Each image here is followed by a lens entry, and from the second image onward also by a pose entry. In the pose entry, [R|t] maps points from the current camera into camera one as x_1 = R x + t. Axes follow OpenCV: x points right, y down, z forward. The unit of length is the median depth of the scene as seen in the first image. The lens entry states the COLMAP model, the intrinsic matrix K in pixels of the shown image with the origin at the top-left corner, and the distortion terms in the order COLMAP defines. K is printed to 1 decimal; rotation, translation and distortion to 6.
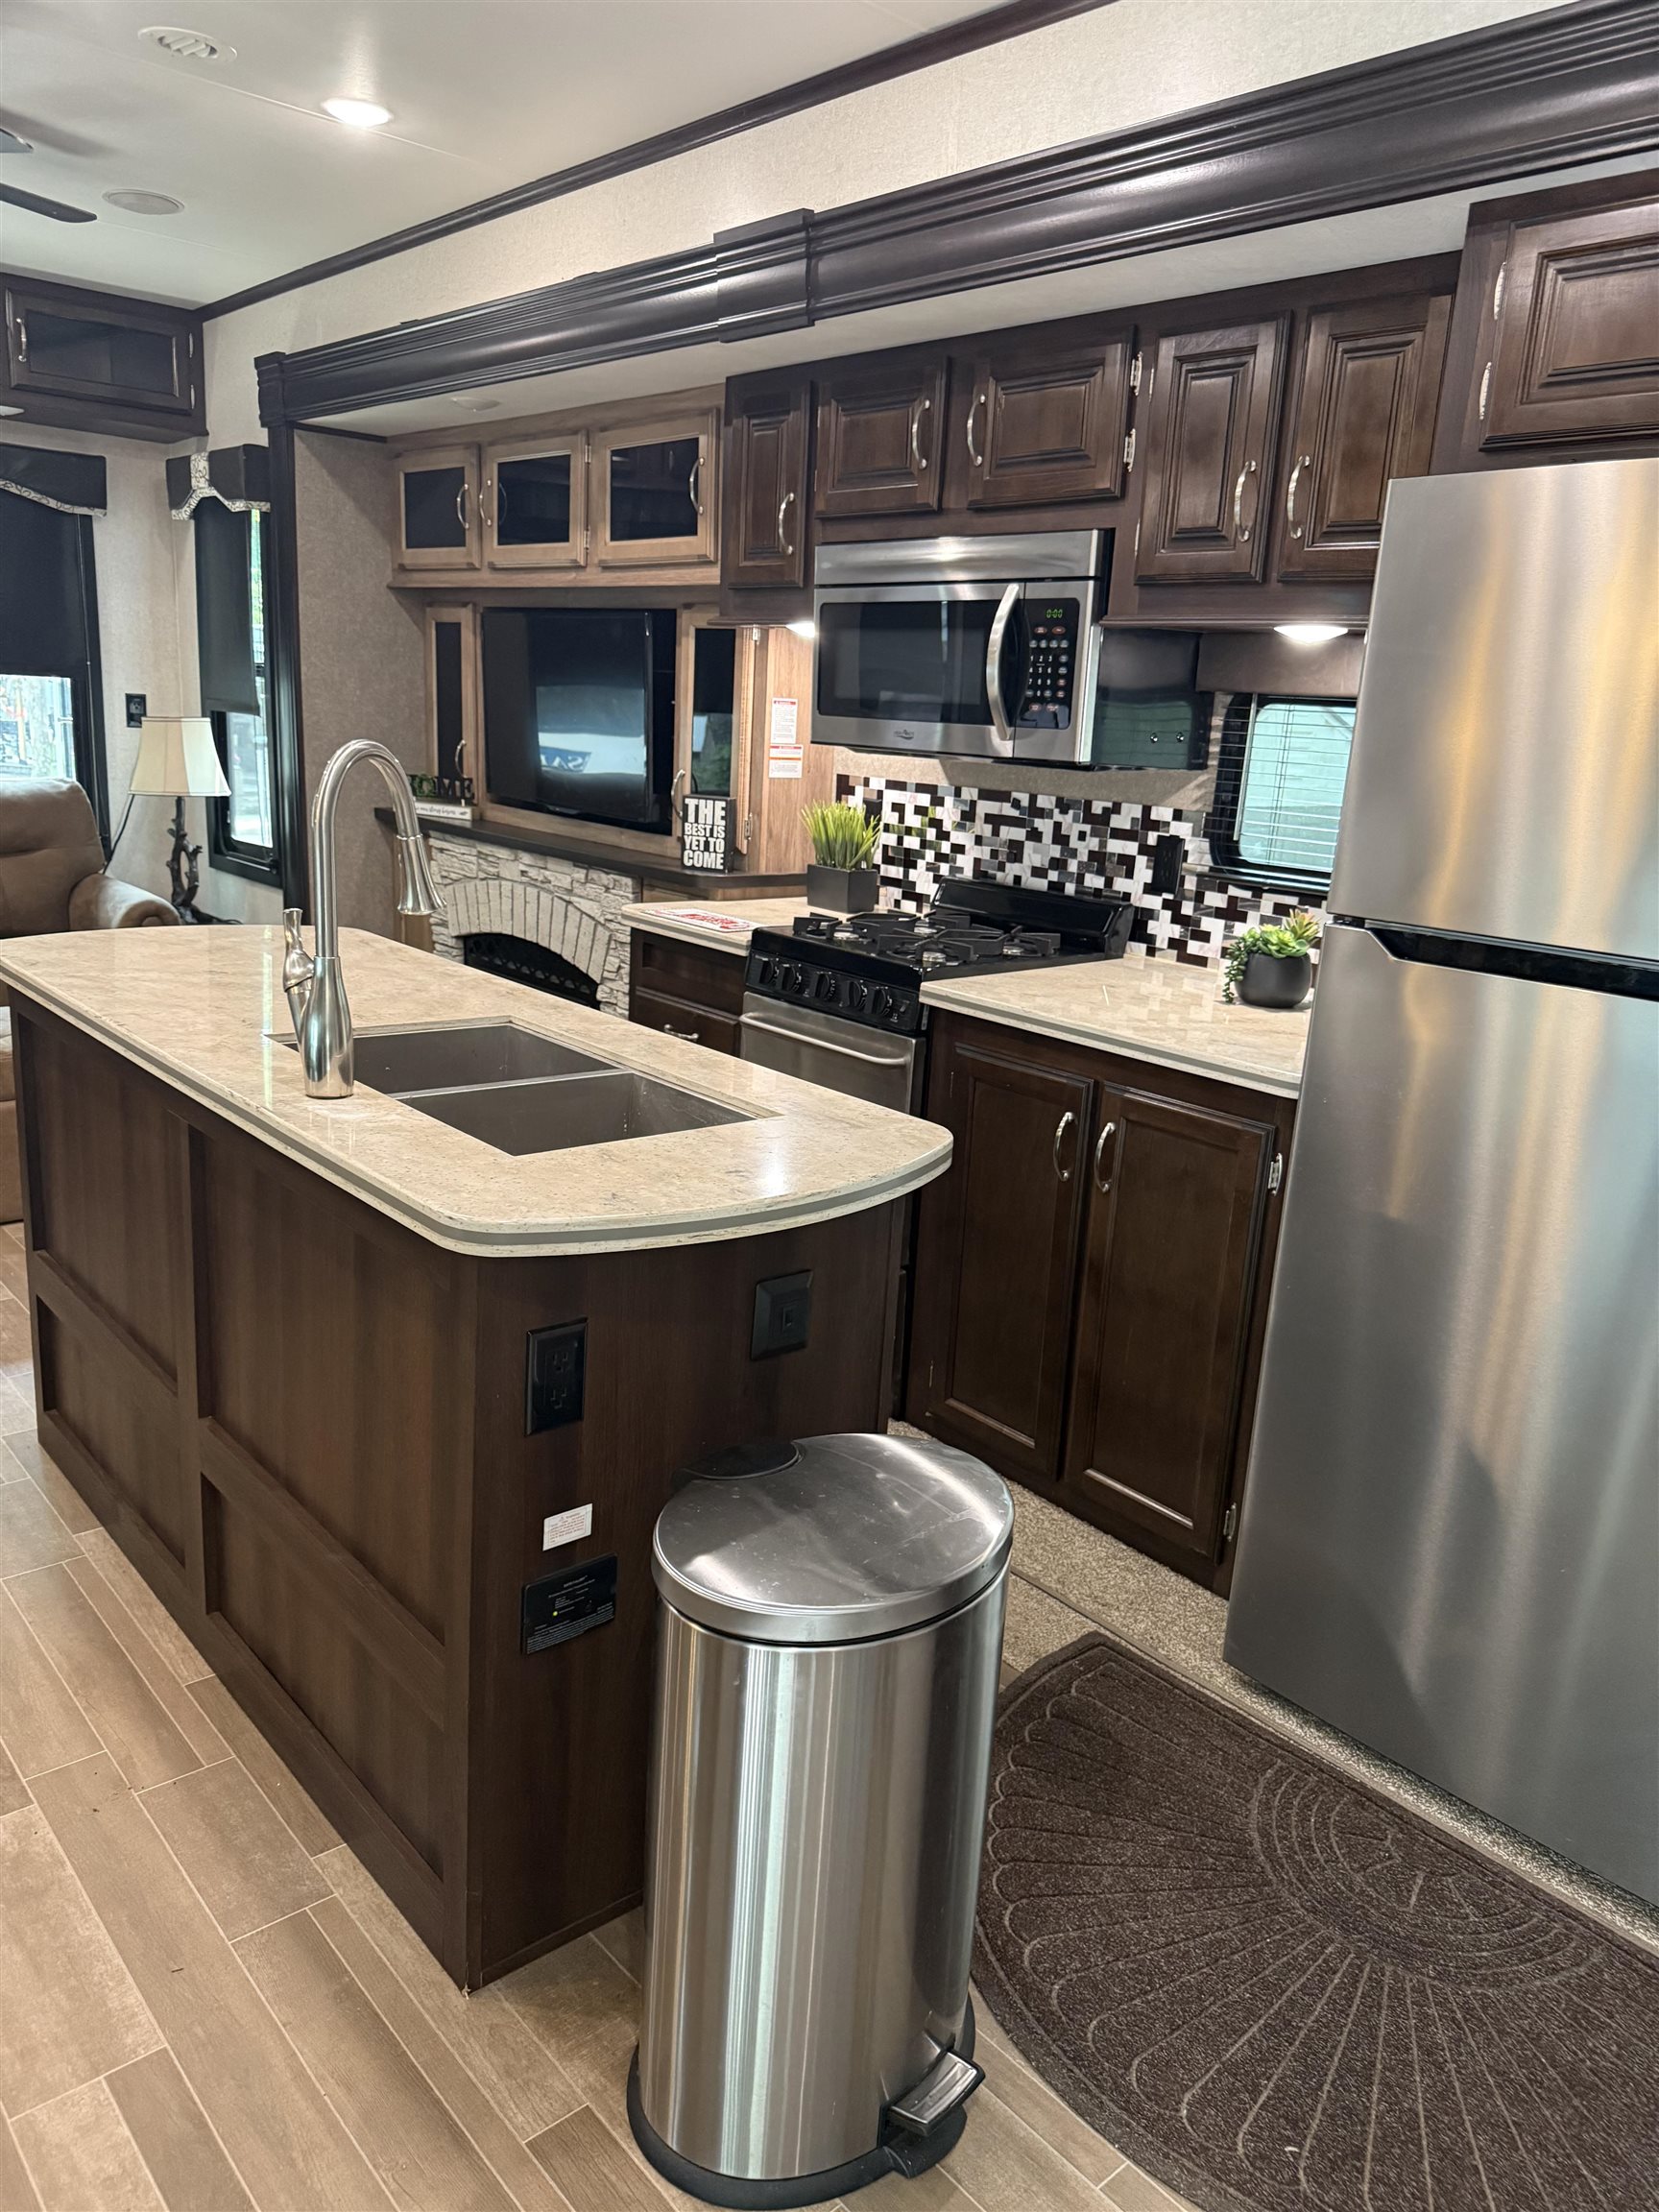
lens RADIAL K [[1533.1, 0, 617.8], [0, 1533.1, 1094.7], [0, 0, 1]] dist [0.043294, -0.001766]
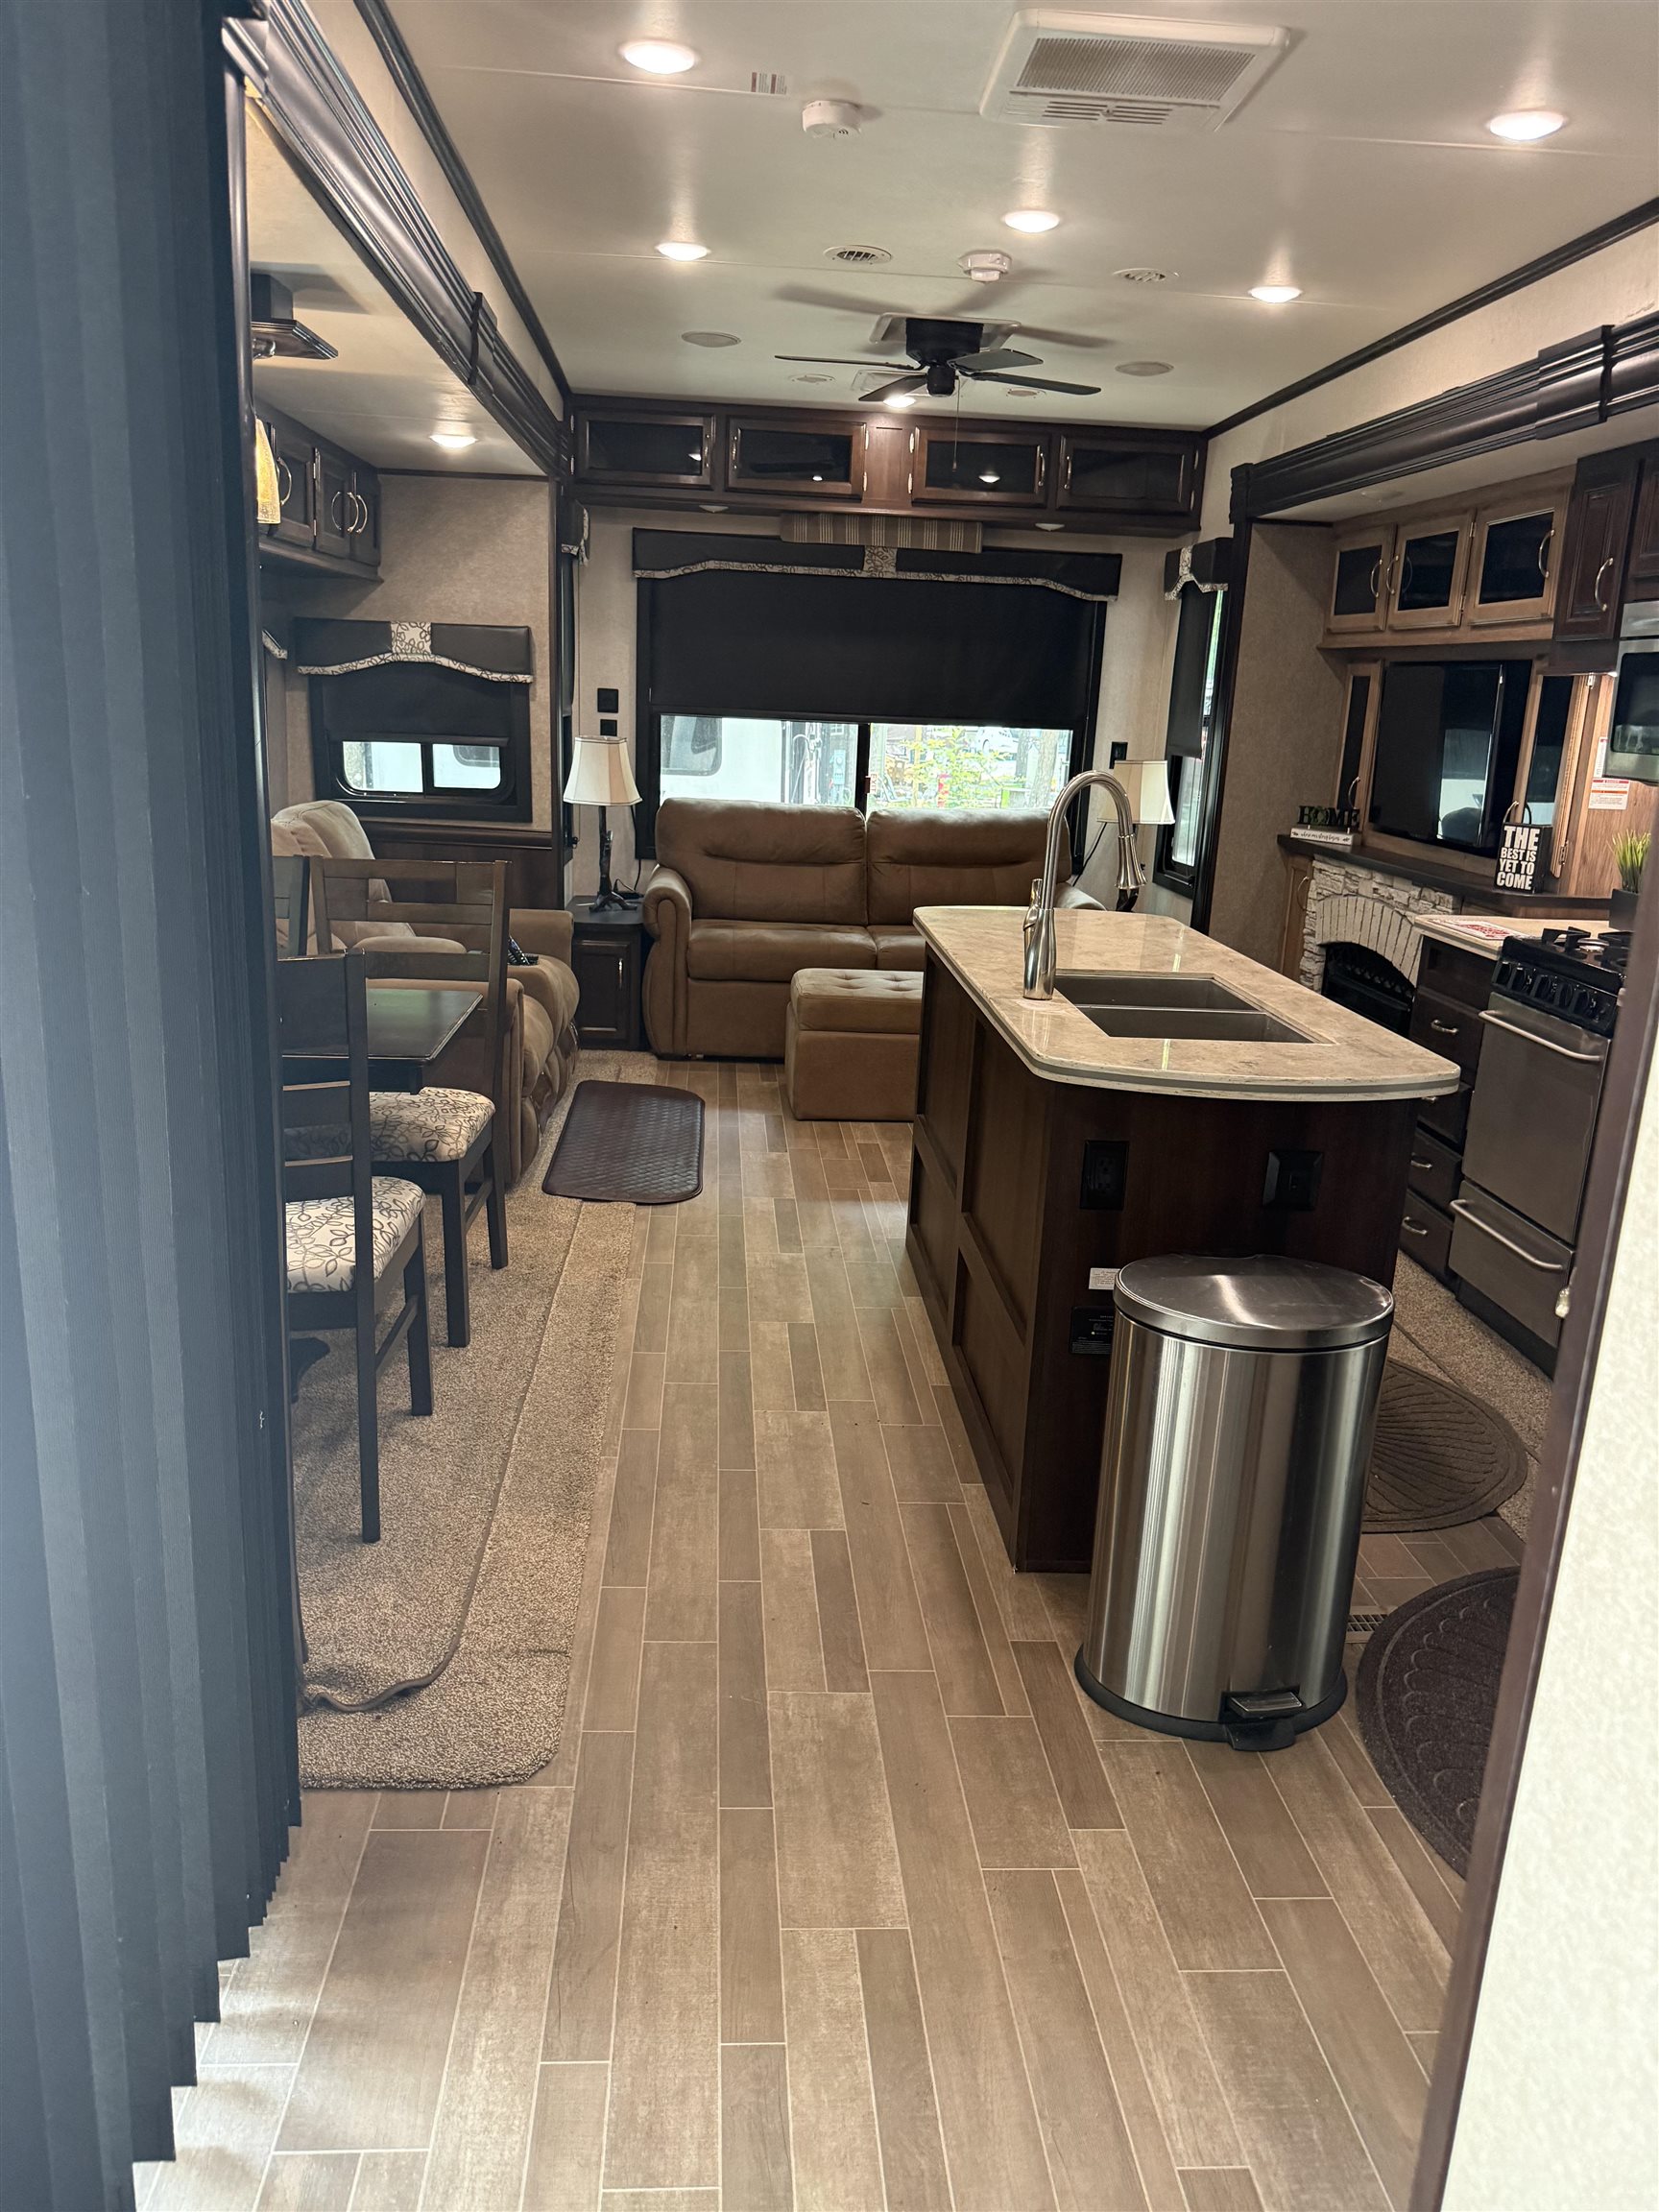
lens RADIAL K [[1695.1, 0, 829.5], [0, 1695.1, 1106.0], [0, 0, 1]] dist [0.062172, -0.048312]
pose [[0.833519, 0.107353, -0.541960, 0.310239], [-0.129678, 0.991551, -0.003033, 0.073602], [0.537056, 0.072808, 0.840399, -0.288944]]
